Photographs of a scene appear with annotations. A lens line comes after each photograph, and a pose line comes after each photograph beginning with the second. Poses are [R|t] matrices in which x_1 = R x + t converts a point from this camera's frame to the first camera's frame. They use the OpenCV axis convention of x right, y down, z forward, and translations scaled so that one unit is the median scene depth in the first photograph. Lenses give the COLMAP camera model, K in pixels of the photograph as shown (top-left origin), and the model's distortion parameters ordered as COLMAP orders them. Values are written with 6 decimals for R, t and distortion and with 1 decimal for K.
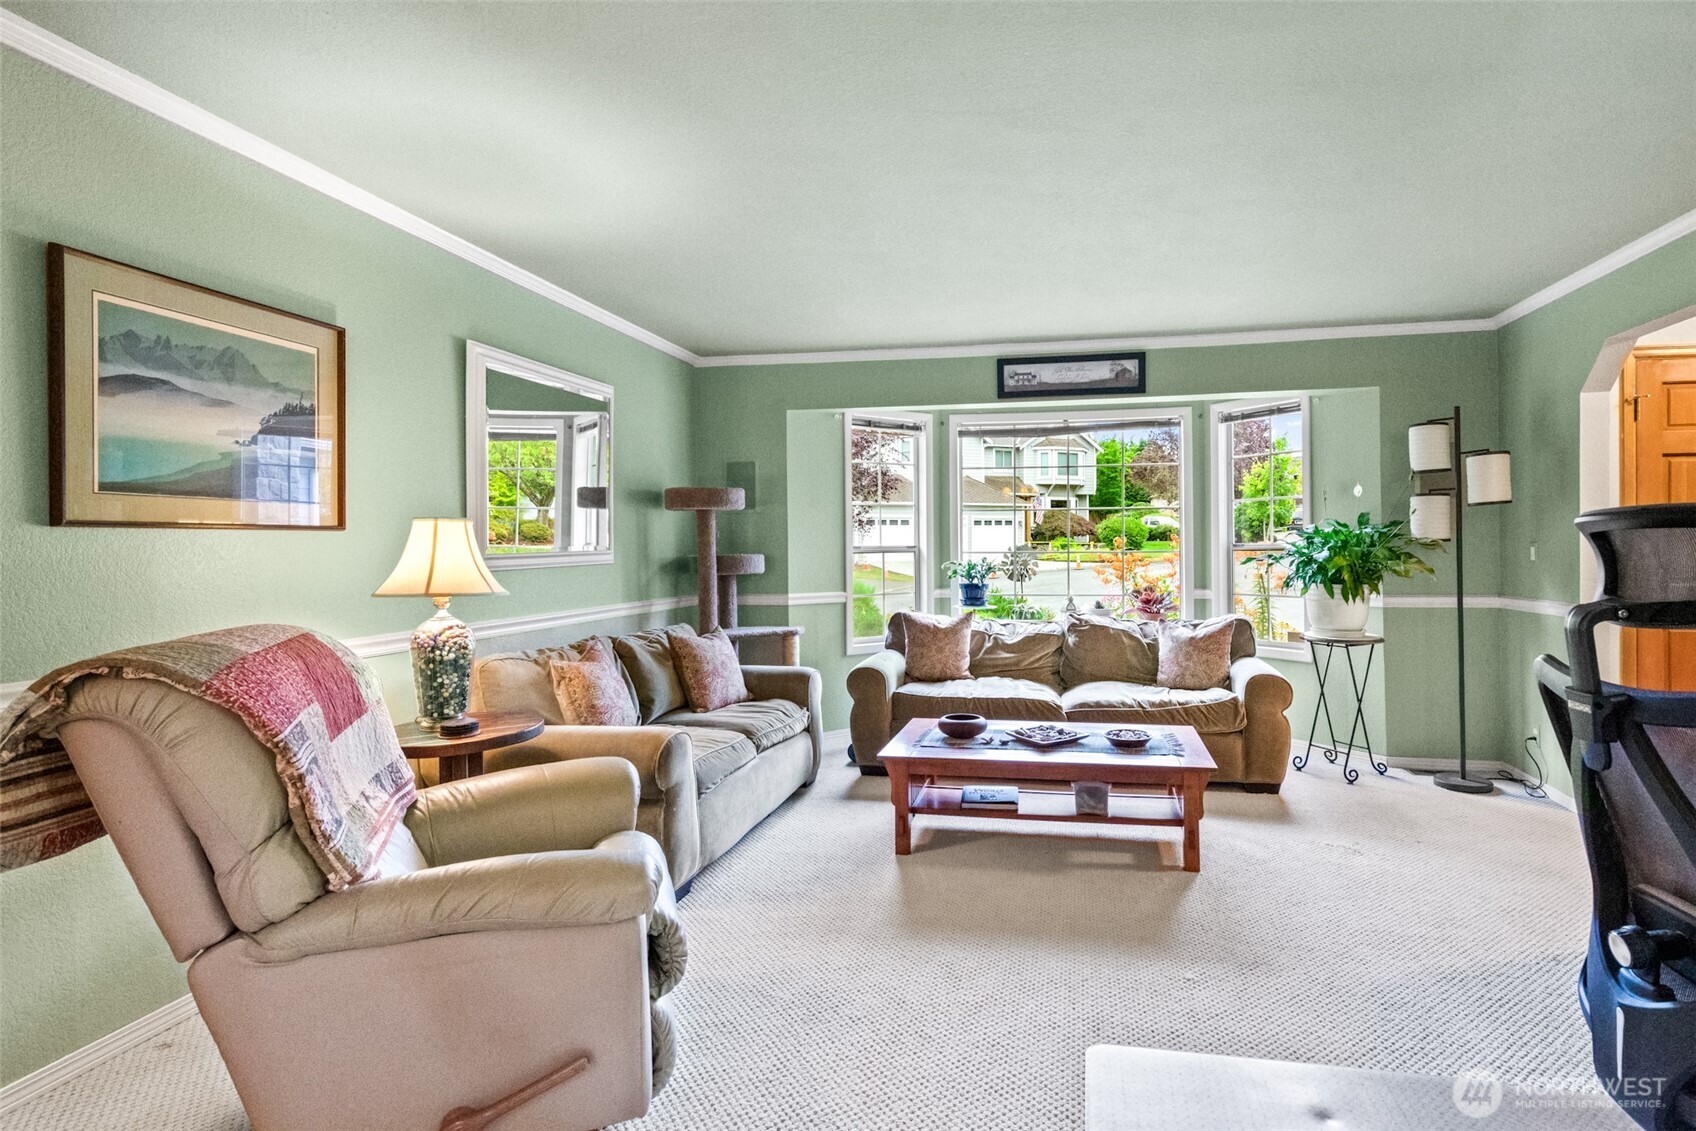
lens RADIAL K [[780.2, 0, 860.5], [0, 780.2, 573.4], [0, 0, 1]] dist [0.007539, 0.000336]
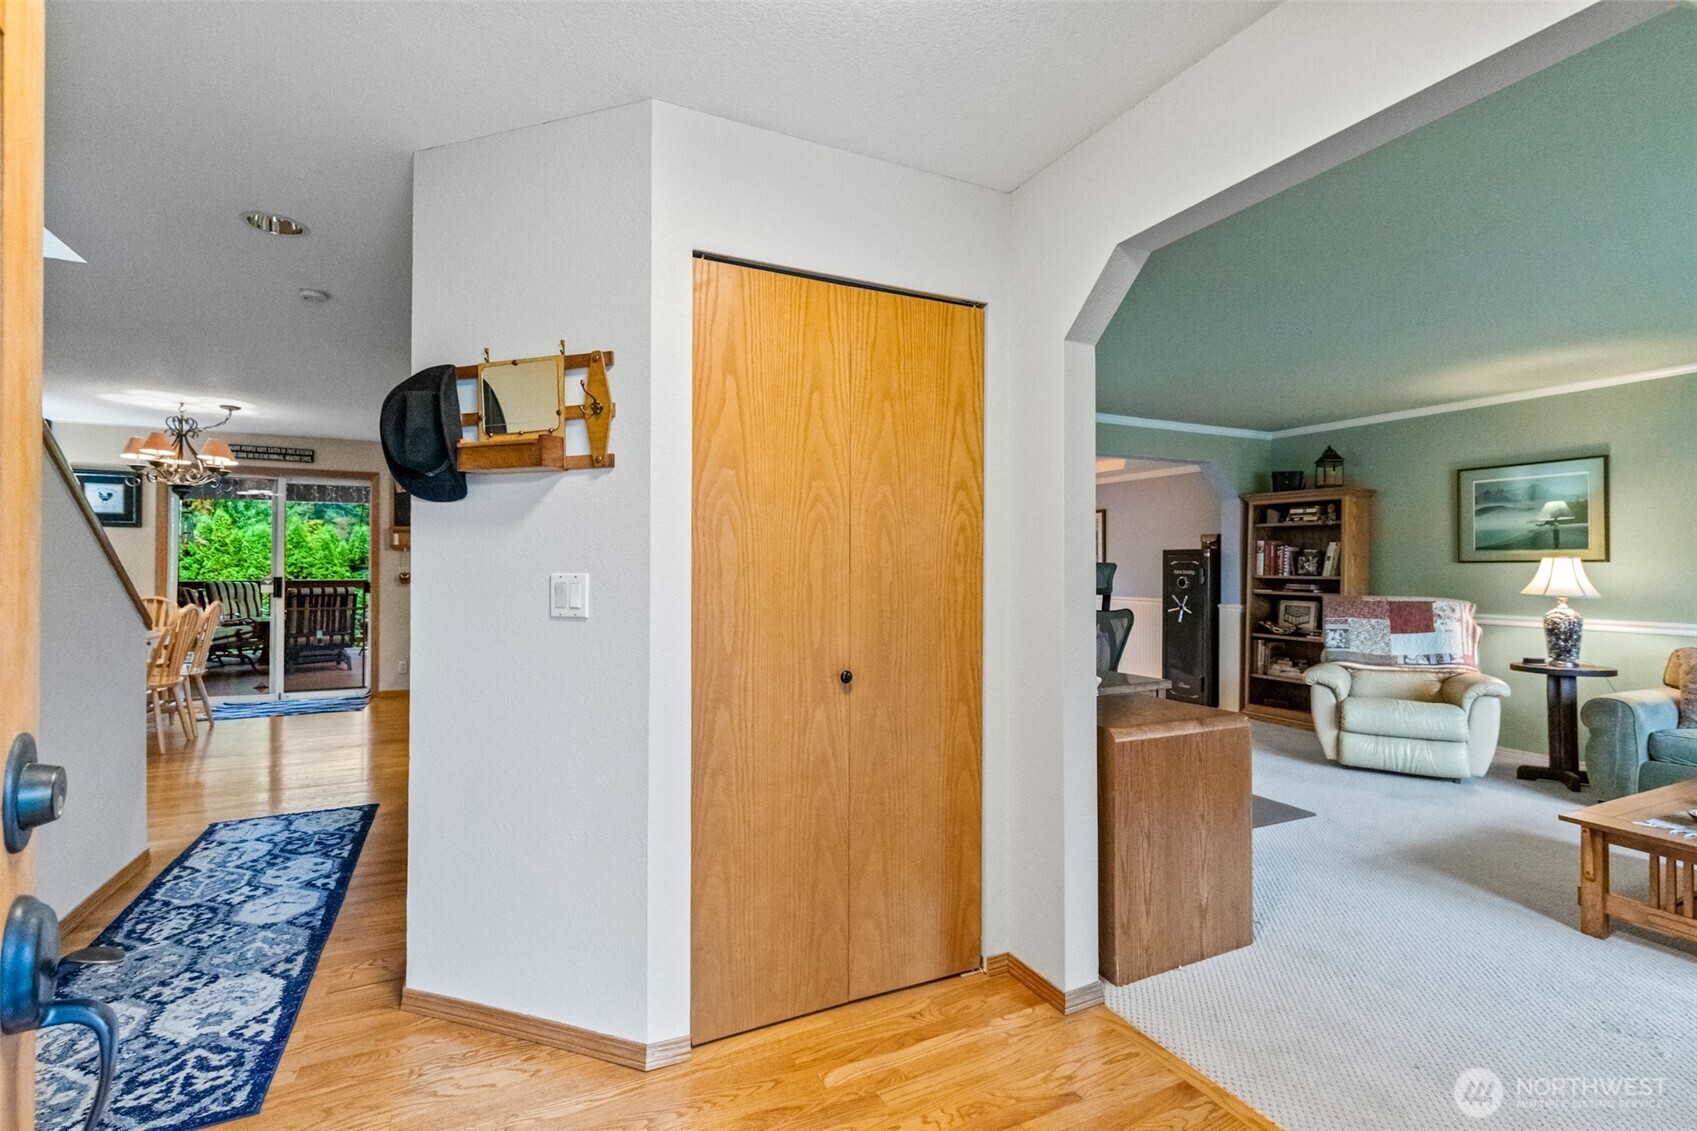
lens RADIAL K [[759.2, 0, 845.6], [0, 759.2, 564.2], [0, 0, 1]] dist [0.005359, 0.000065]
pose [[-0.771511, -0.005369, -0.636194, 2.110109], [-0.013975, 0.999866, 0.008509, -0.046677], [0.636063, 0.015456, -0.771483, 1.445284]]
